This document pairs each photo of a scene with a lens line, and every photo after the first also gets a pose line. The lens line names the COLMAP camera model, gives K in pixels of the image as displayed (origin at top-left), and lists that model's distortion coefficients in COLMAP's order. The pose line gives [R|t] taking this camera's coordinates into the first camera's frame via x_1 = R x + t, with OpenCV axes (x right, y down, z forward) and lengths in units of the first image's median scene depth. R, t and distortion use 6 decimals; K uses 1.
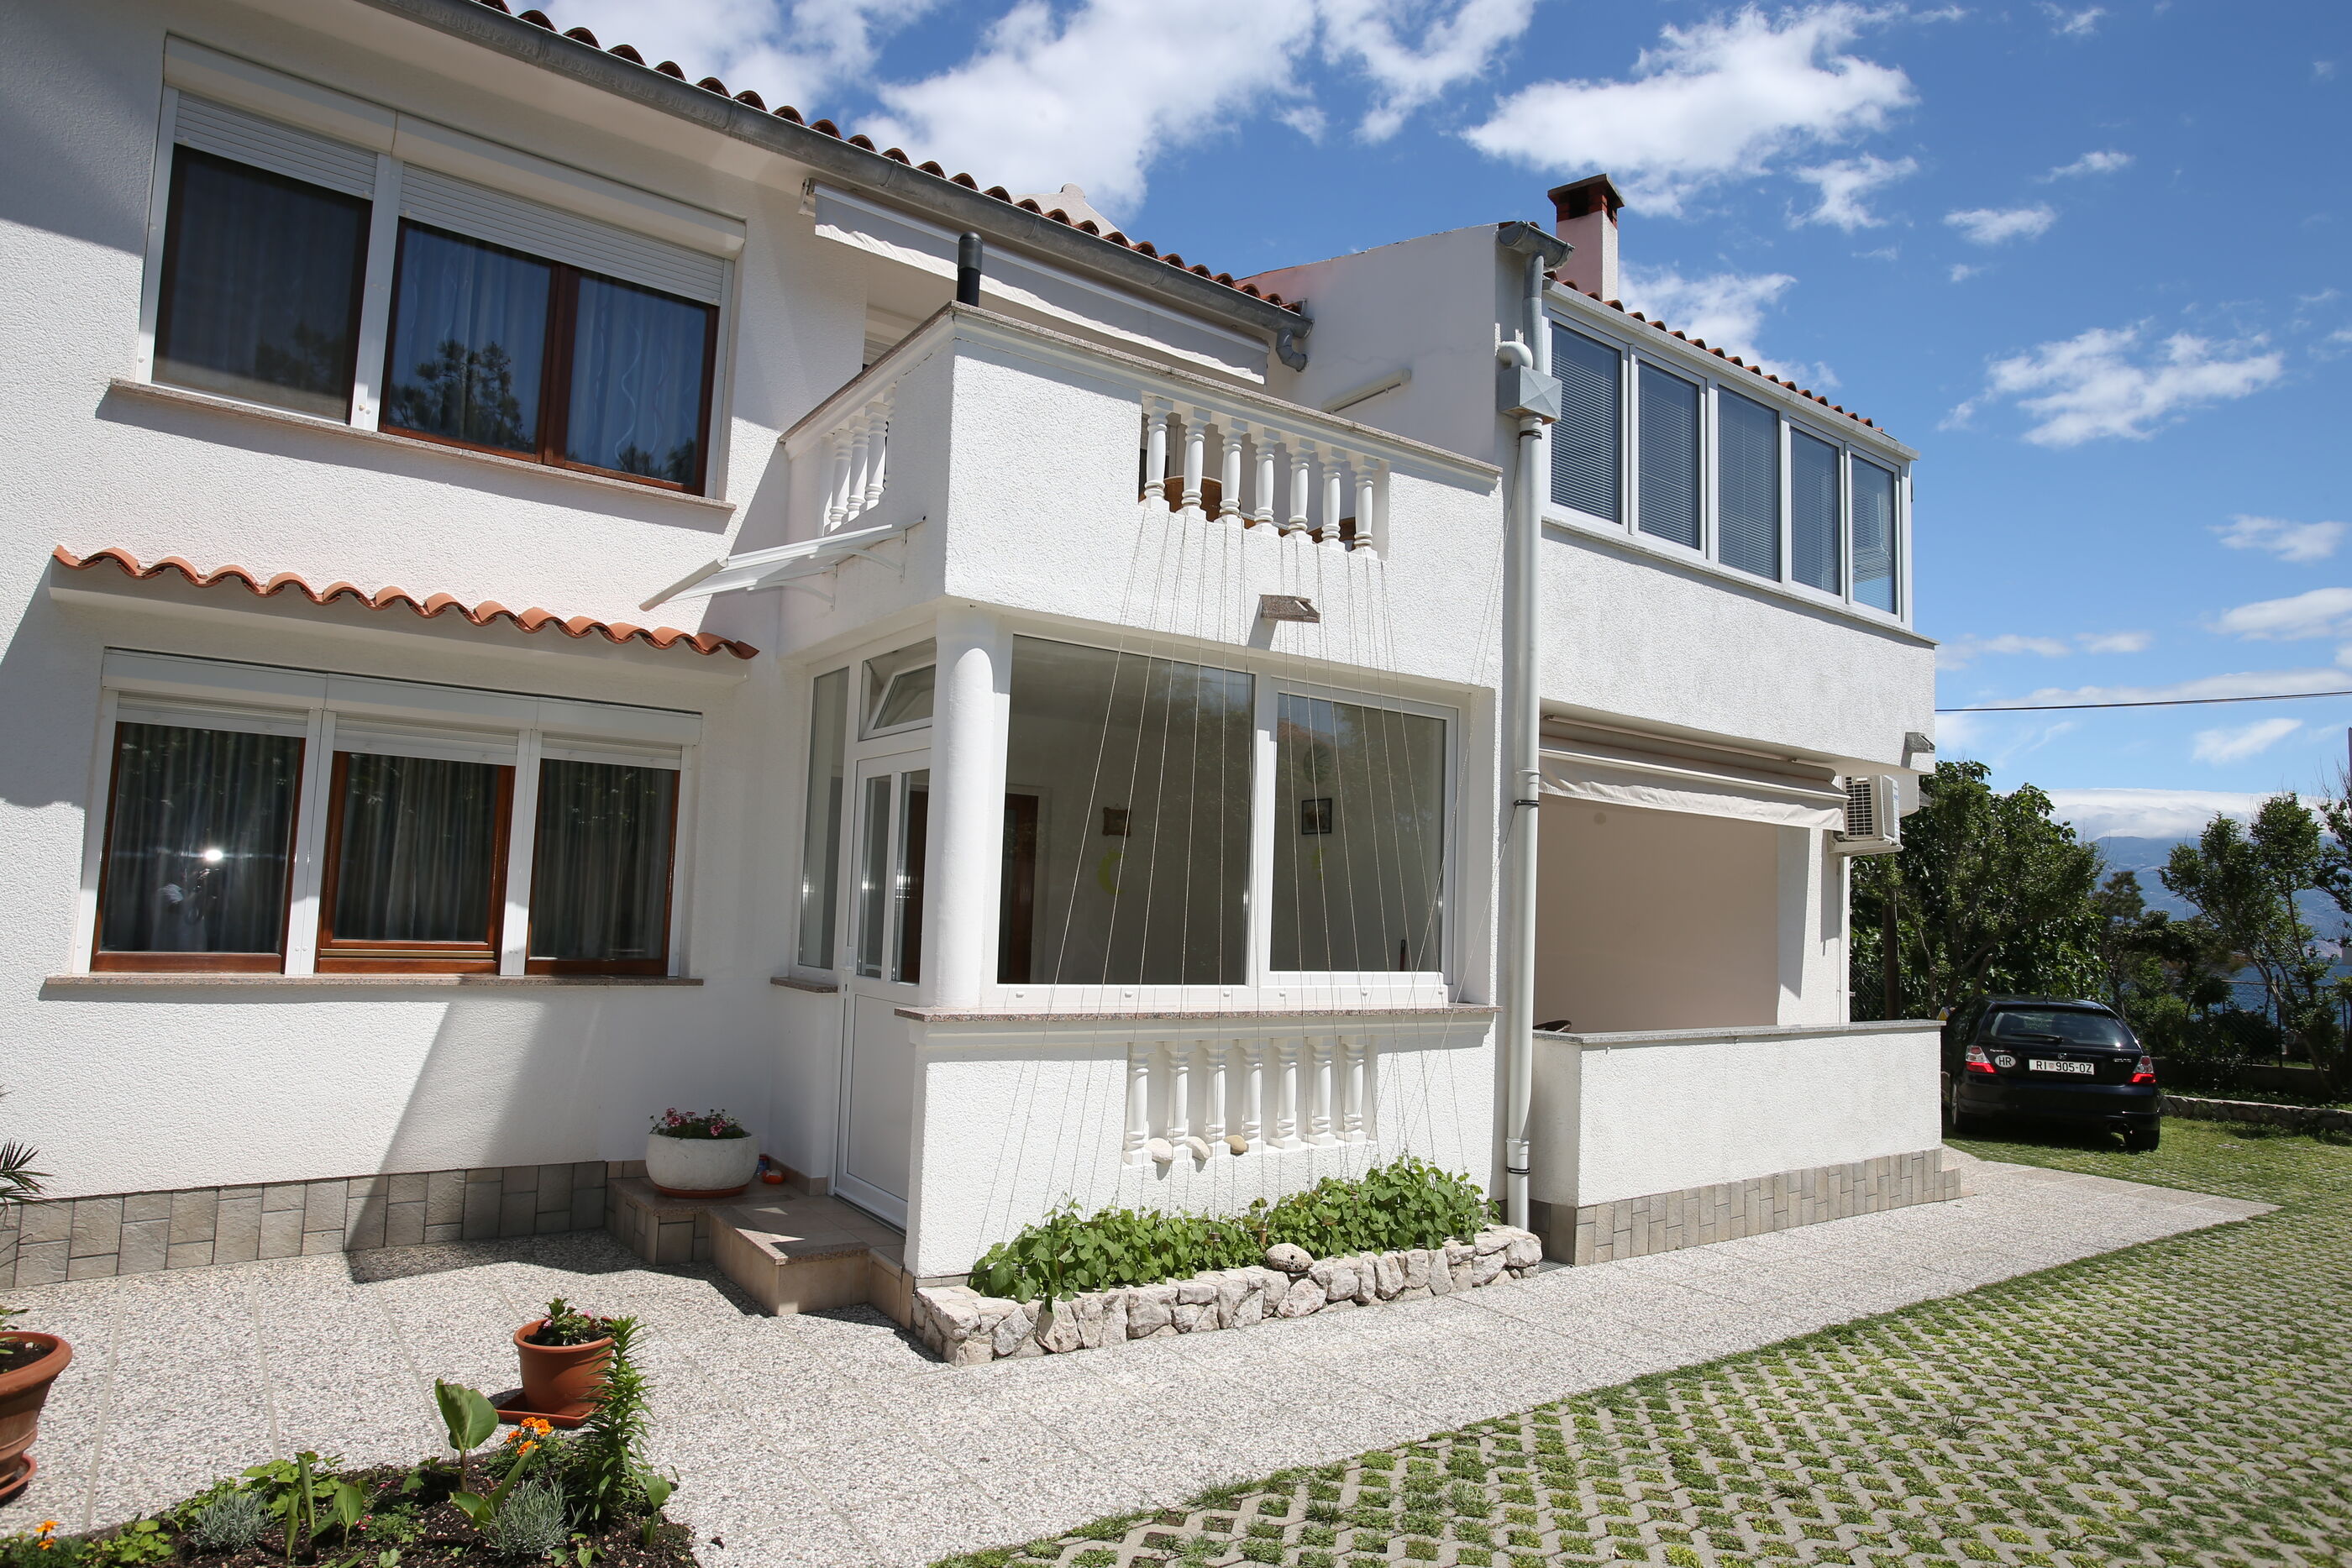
lens RADIAL K [[1406.2, 0, 1227.4], [0, 1406.2, 784.2], [0, 0, 1]] dist [-0.072050, 0.065929]
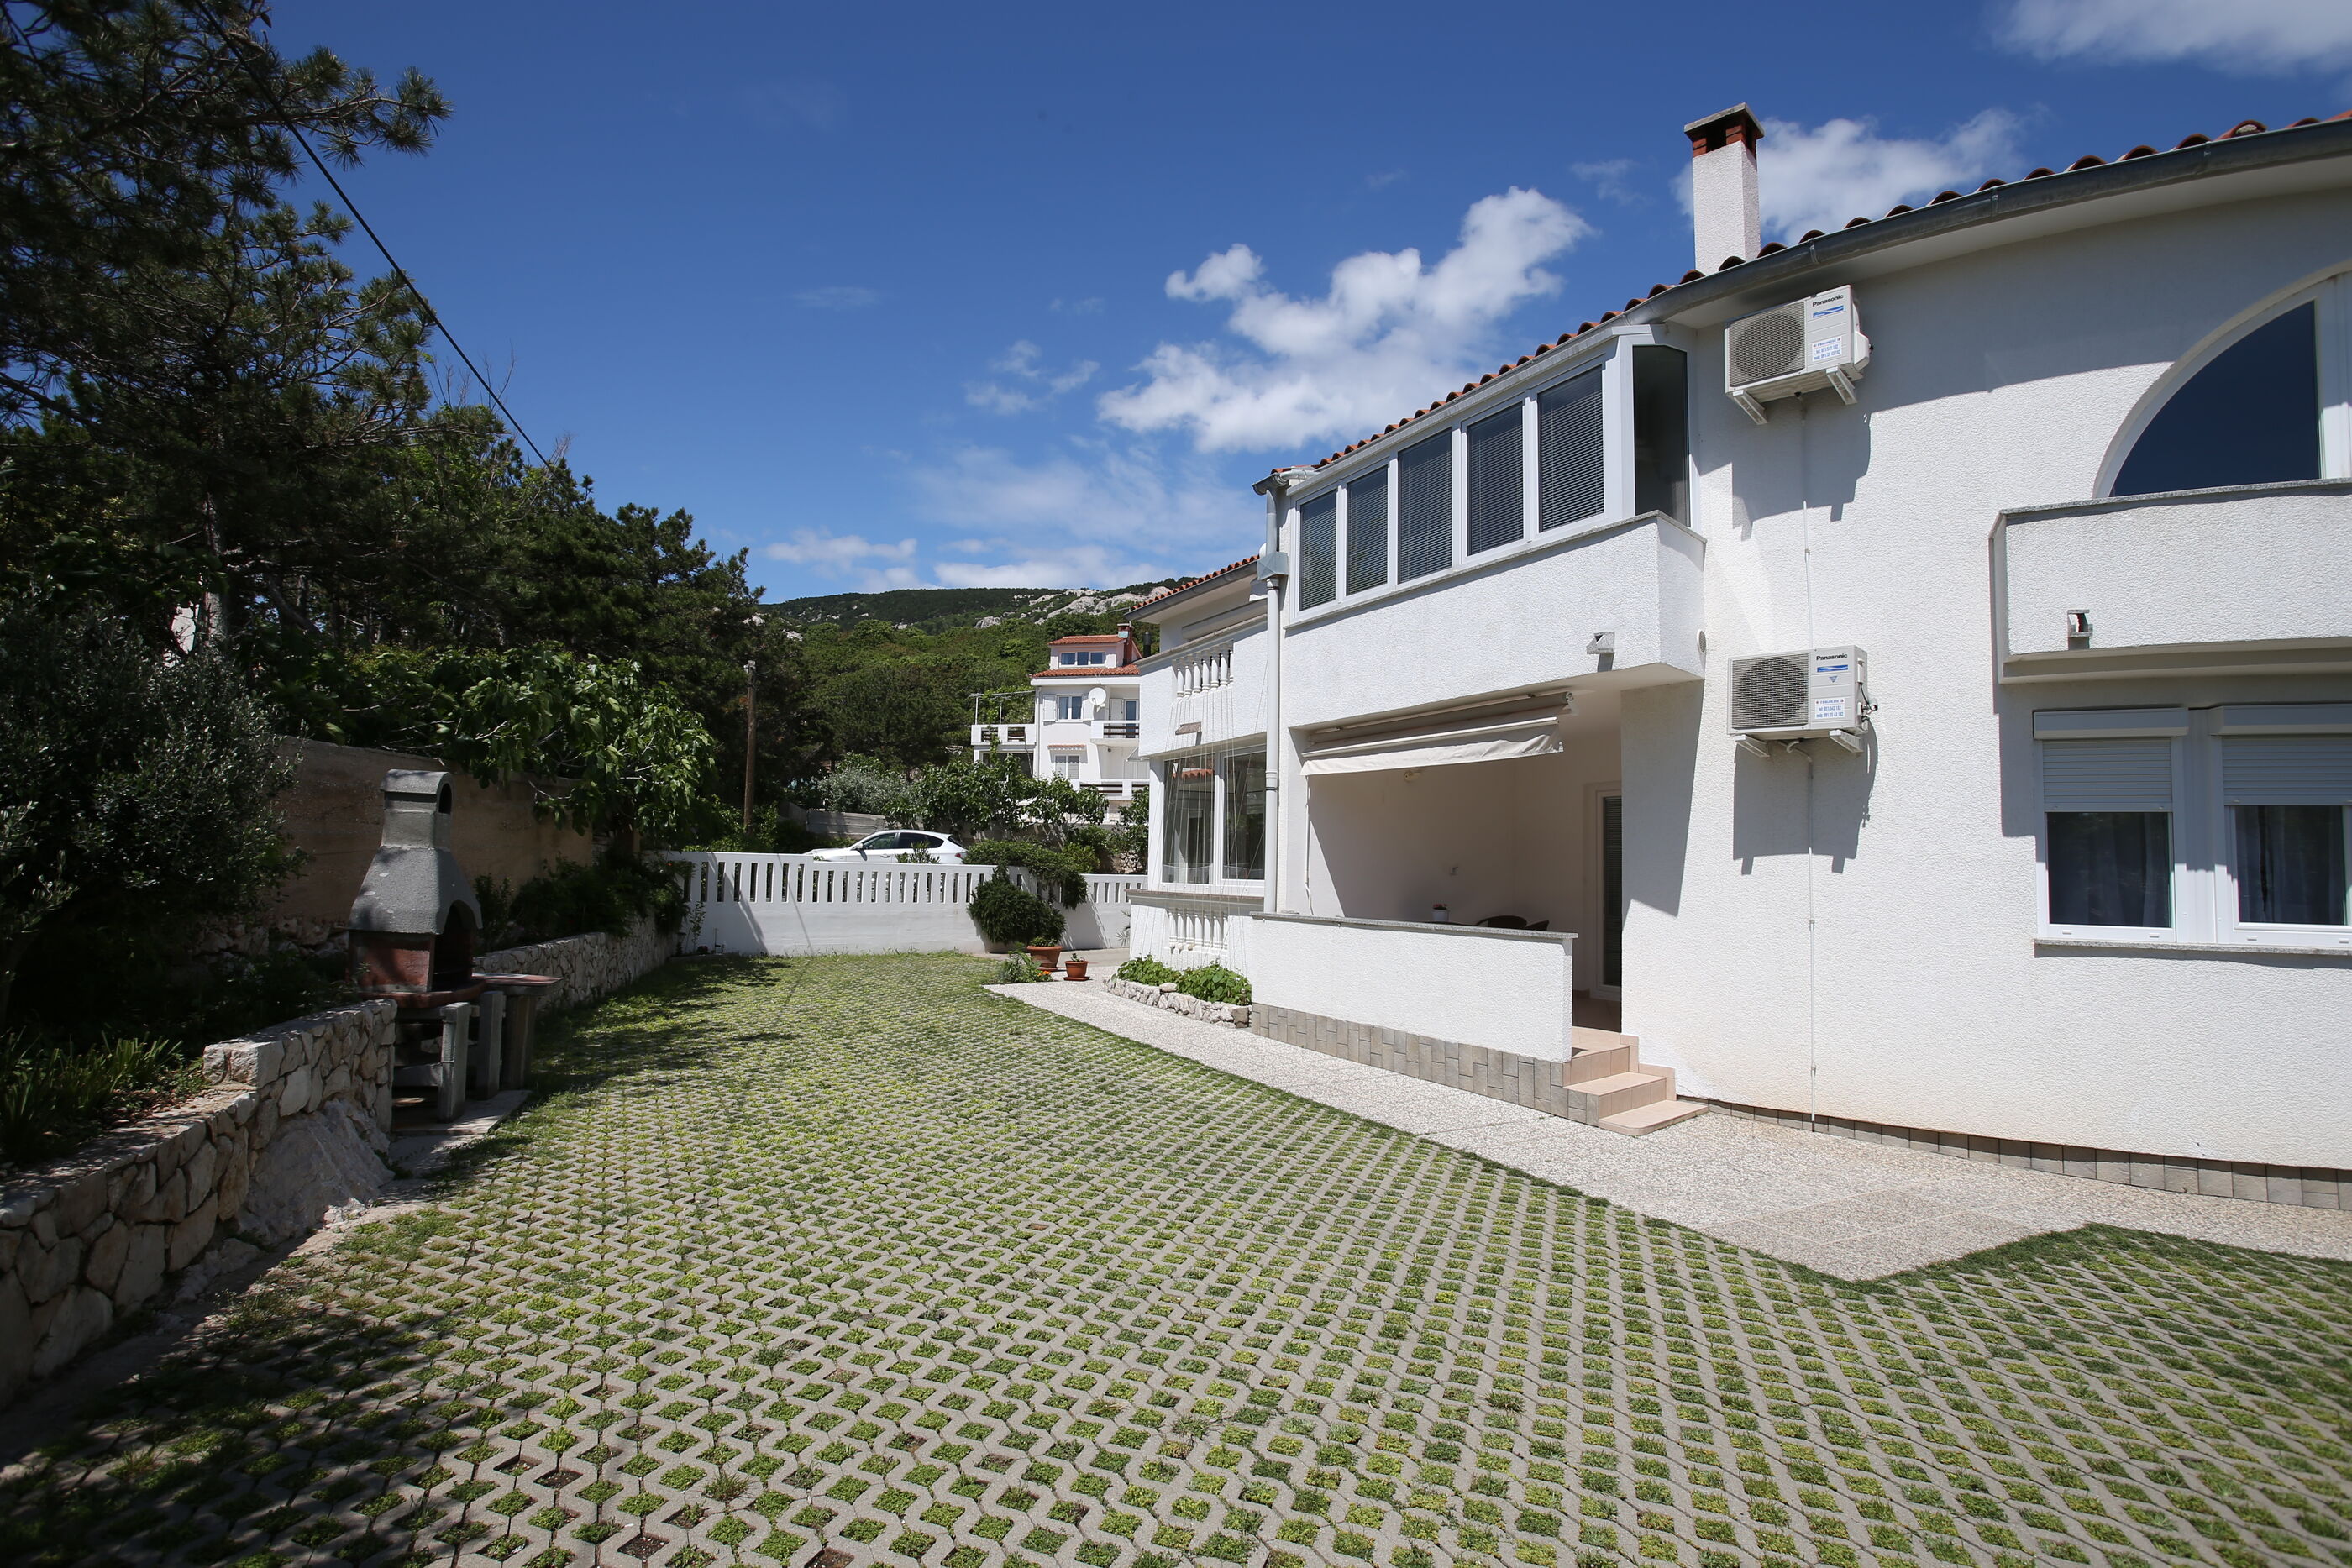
lens RADIAL K [[1213.5, 0, 1176.0], [0, 1213.5, 784.0], [0, 0, 1]] dist [-0.060110, 0.033305]
pose [[-0.176807, -0.105624, -0.978562, 2.112793], [0.071962, 0.990177, -0.119880, 0.223435], [0.981611, -0.091615, -0.167469, 1.332520]]
